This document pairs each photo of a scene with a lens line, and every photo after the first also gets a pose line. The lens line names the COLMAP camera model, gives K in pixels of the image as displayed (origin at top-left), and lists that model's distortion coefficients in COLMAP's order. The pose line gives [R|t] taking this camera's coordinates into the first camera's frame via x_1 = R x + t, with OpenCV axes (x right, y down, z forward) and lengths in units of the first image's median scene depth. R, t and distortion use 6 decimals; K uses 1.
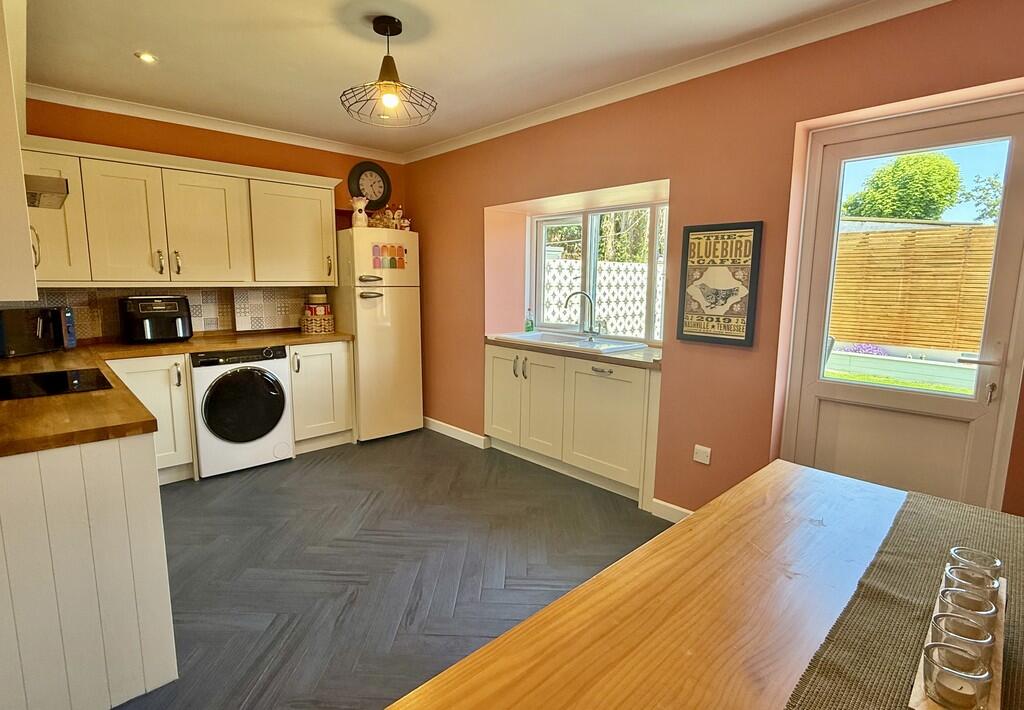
lens RADIAL K [[509.2, 0, 506.8], [0, 509.2, 352.9], [0, 0, 1]] dist [0.002496, 0.000340]
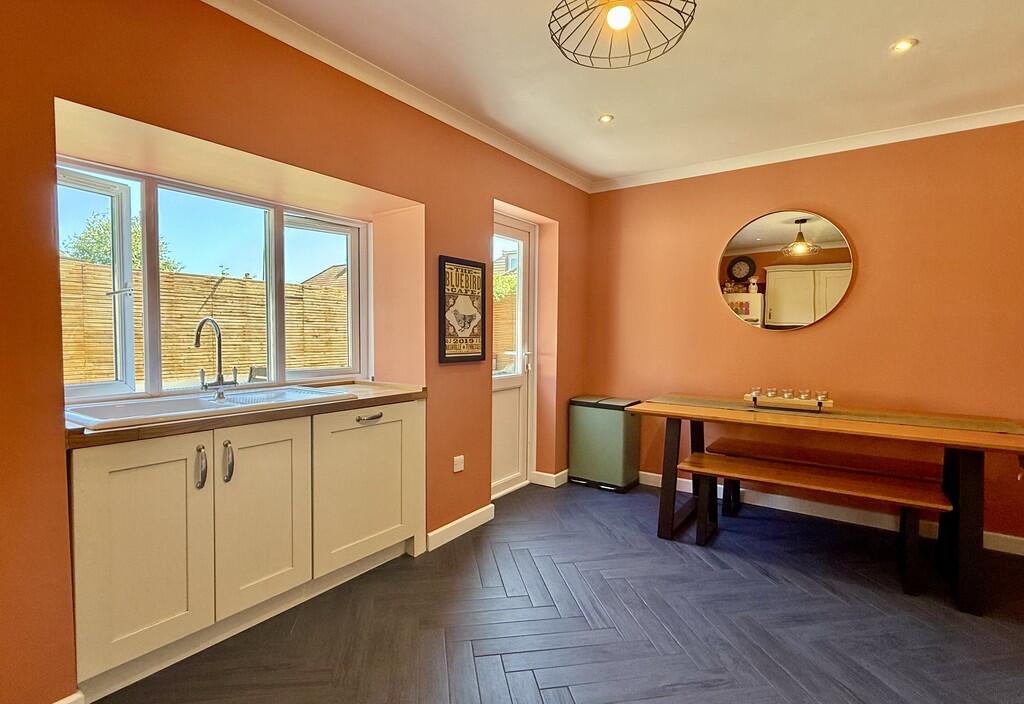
lens RADIAL K [[509.2, 0, 508.5], [0, 509.2, 354.8], [0, 0, 1]] dist [0.002496, 0.000340]
pose [[-0.202117, -0.057892, 0.977649, -0.725199], [0.131583, 0.987595, 0.085684, -0.117749], [-0.970482, 0.145960, -0.191992, 1.105136]]
